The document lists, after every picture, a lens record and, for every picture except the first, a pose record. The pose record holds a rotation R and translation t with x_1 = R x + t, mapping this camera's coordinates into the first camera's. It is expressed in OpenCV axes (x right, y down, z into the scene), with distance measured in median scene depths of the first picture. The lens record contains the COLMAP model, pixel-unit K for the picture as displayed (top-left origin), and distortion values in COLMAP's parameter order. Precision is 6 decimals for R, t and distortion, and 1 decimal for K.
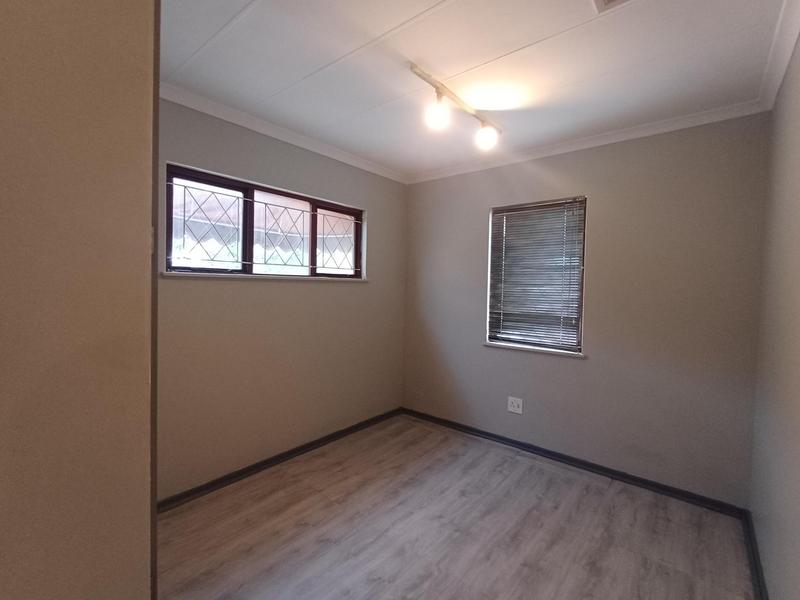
lens RADIAL K [[362.9, 0, 398.4], [0, 362.9, 294.5], [0, 0, 1]] dist [0.003821, 0.001227]
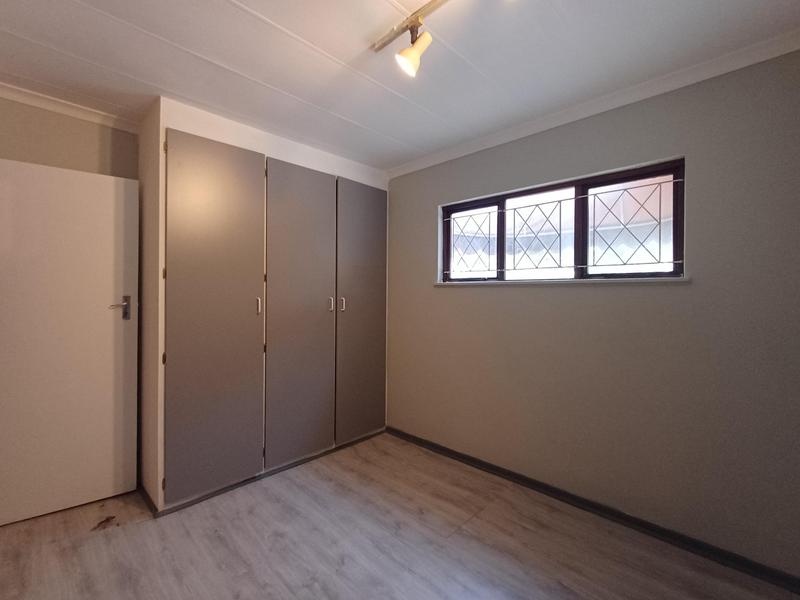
lens RADIAL K [[362.9, 0, 397.1], [0, 362.9, 285.8], [0, 0, 1]] dist [0.003821, 0.001227]
pose [[-0.076595, -0.028406, -0.996658, 0.665487], [-0.023163, 0.999375, -0.026703, -0.006534], [0.996793, 0.021040, -0.077205, 0.792505]]
